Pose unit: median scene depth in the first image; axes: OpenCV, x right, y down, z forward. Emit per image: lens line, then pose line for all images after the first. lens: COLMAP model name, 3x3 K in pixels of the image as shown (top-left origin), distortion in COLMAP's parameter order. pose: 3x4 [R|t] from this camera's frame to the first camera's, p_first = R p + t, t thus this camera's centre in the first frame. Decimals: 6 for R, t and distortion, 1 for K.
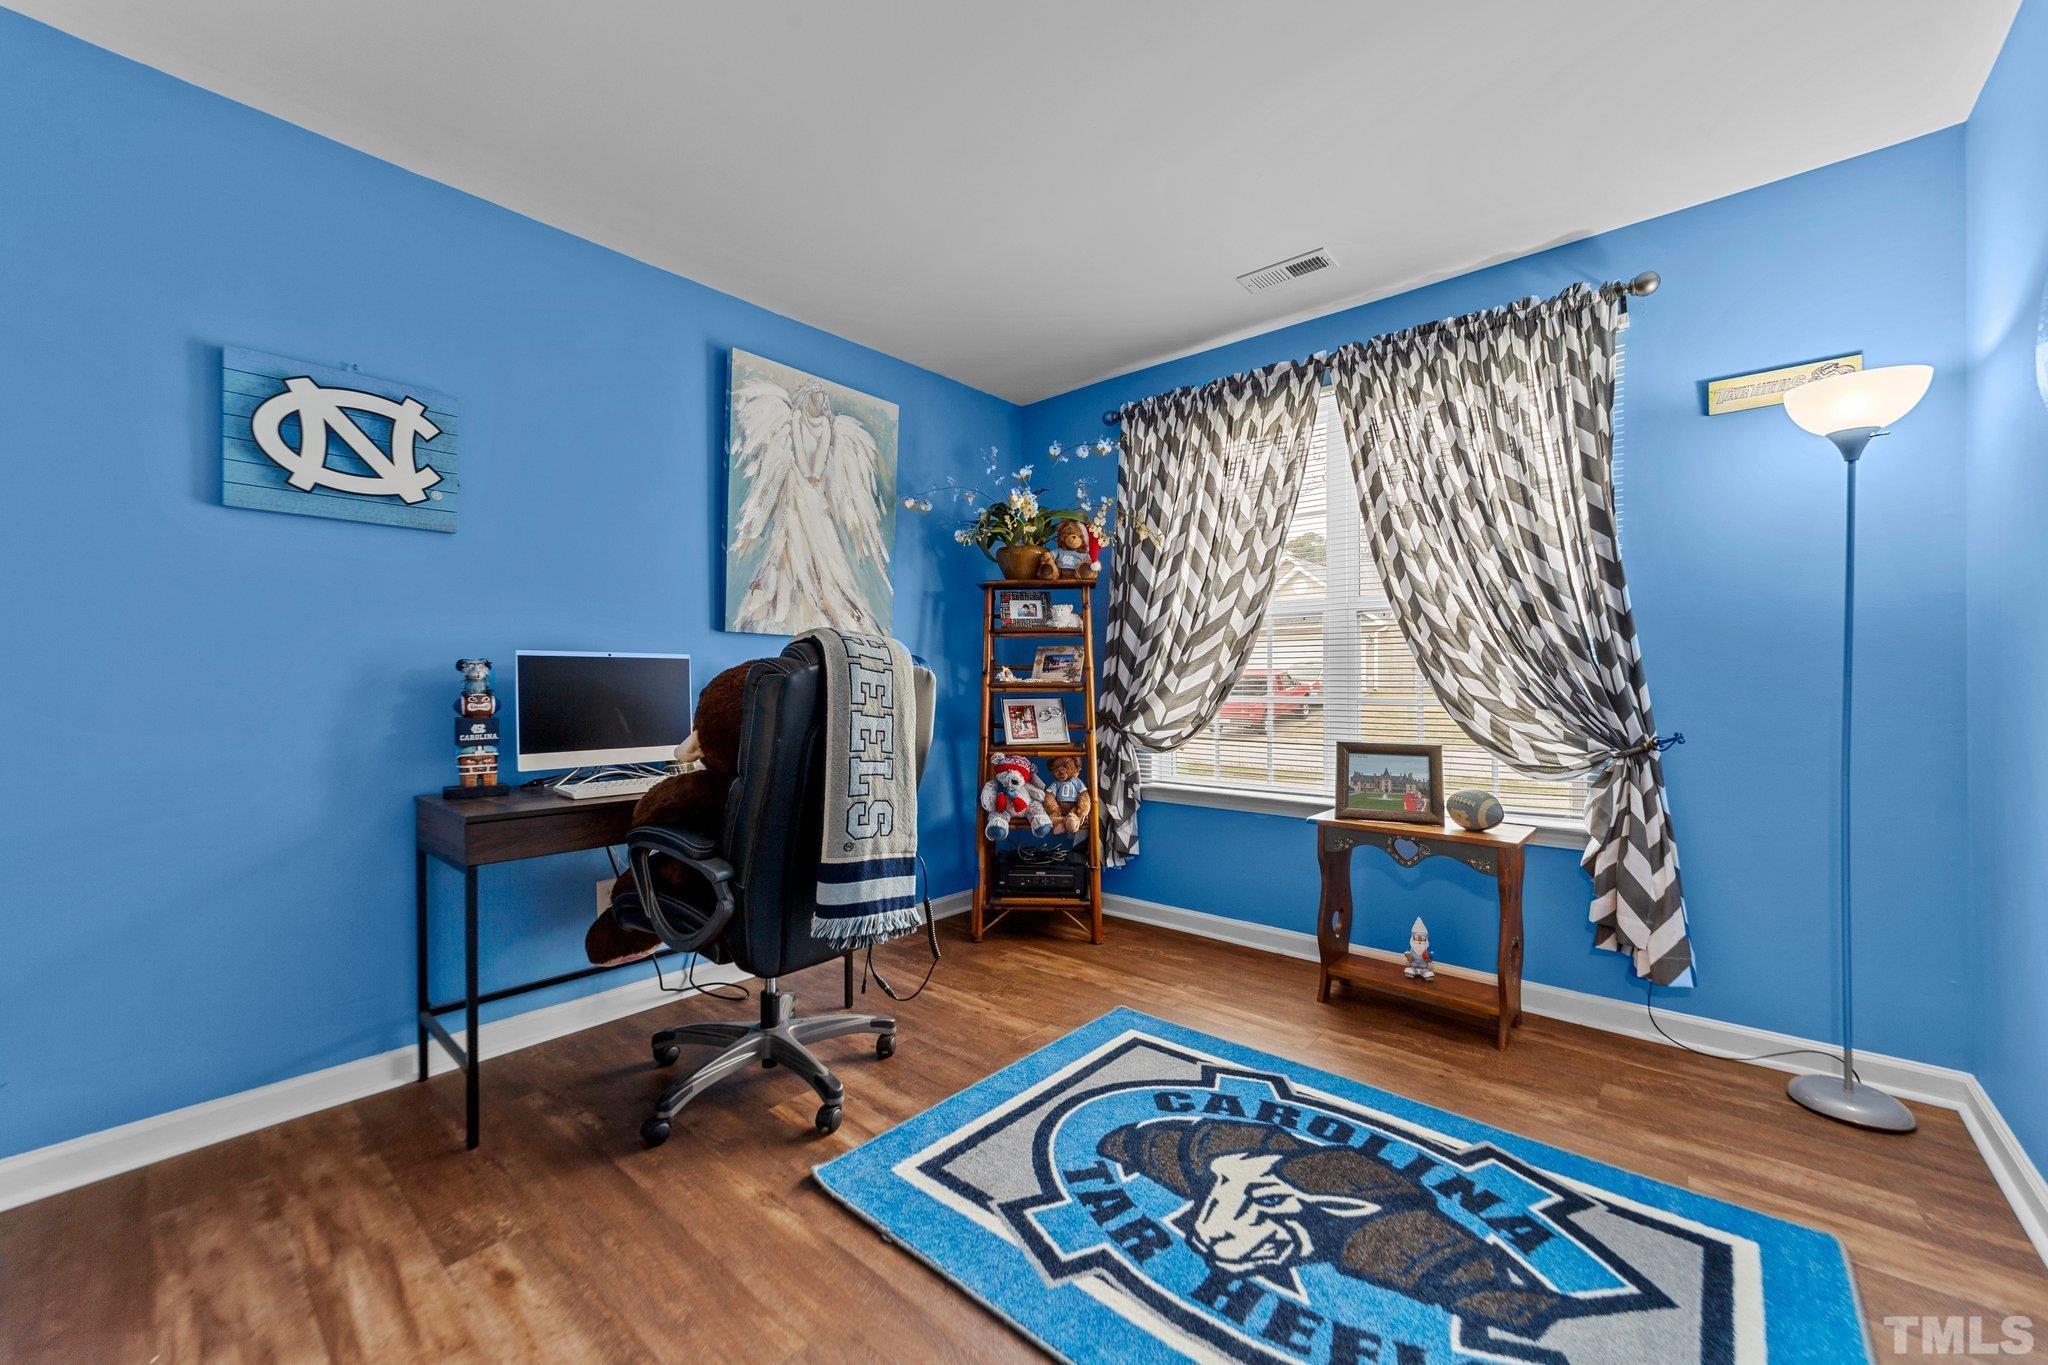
lens RADIAL K [[793.3, 0, 1027.3], [0, 793.3, 678.6], [0, 0, 1]] dist [-0.013415, 0.001948]
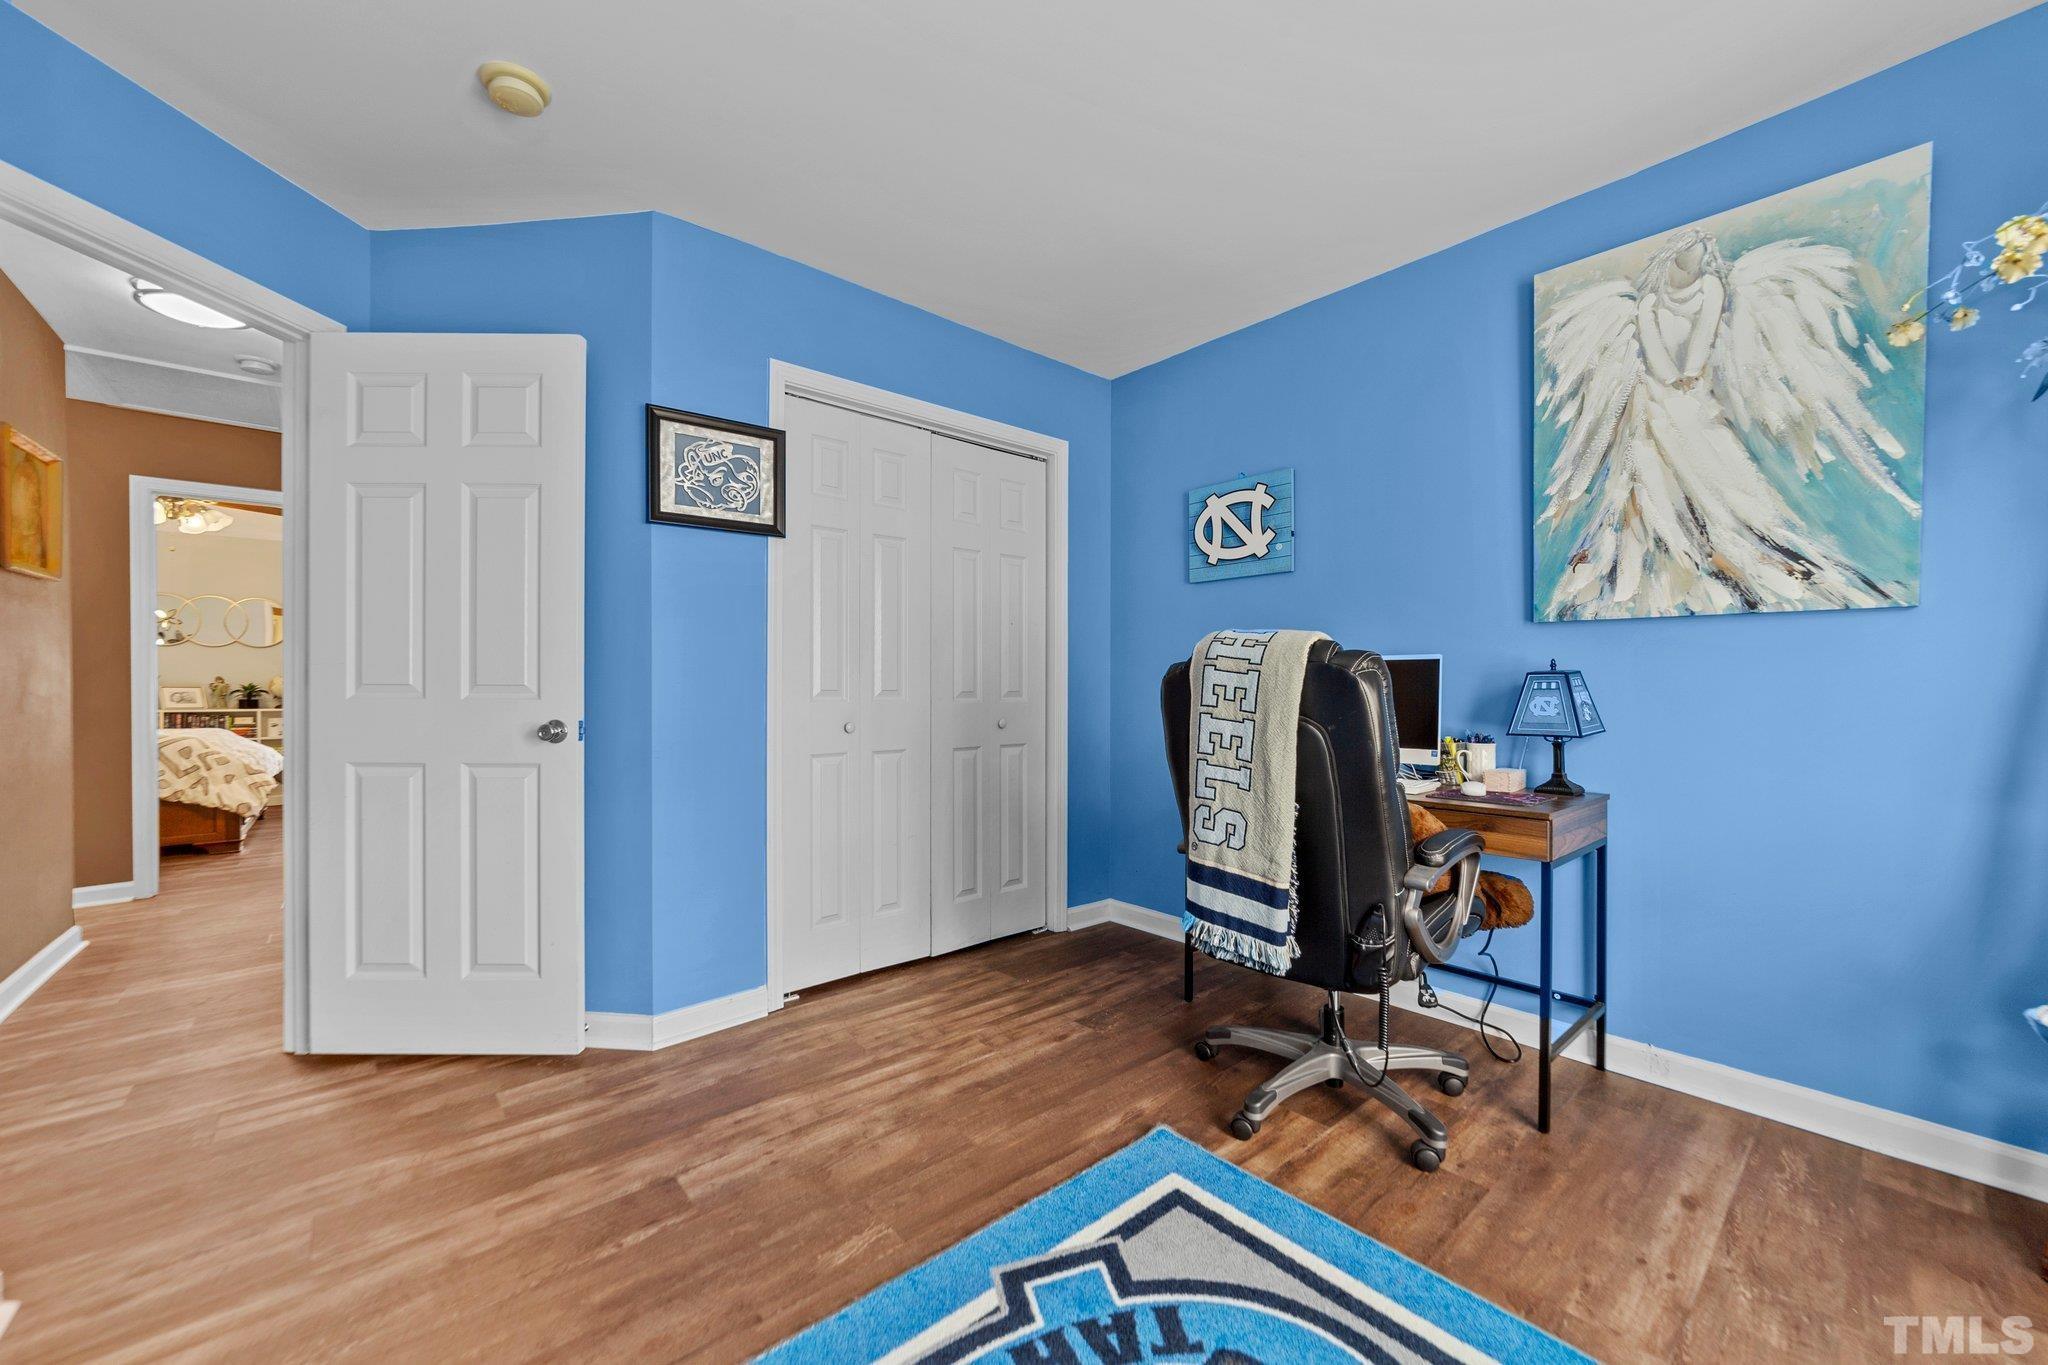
lens RADIAL K [[793.3, 0, 1028.0], [0, 793.3, 689.2], [0, 0, 1]] dist [-0.013415, 0.001948]
pose [[-0.146723, 0.006720, -0.989155, 0.742721], [0.006494, 0.999962, 0.005830, 0.003201], [0.989156, -0.005568, -0.146761, 0.858864]]
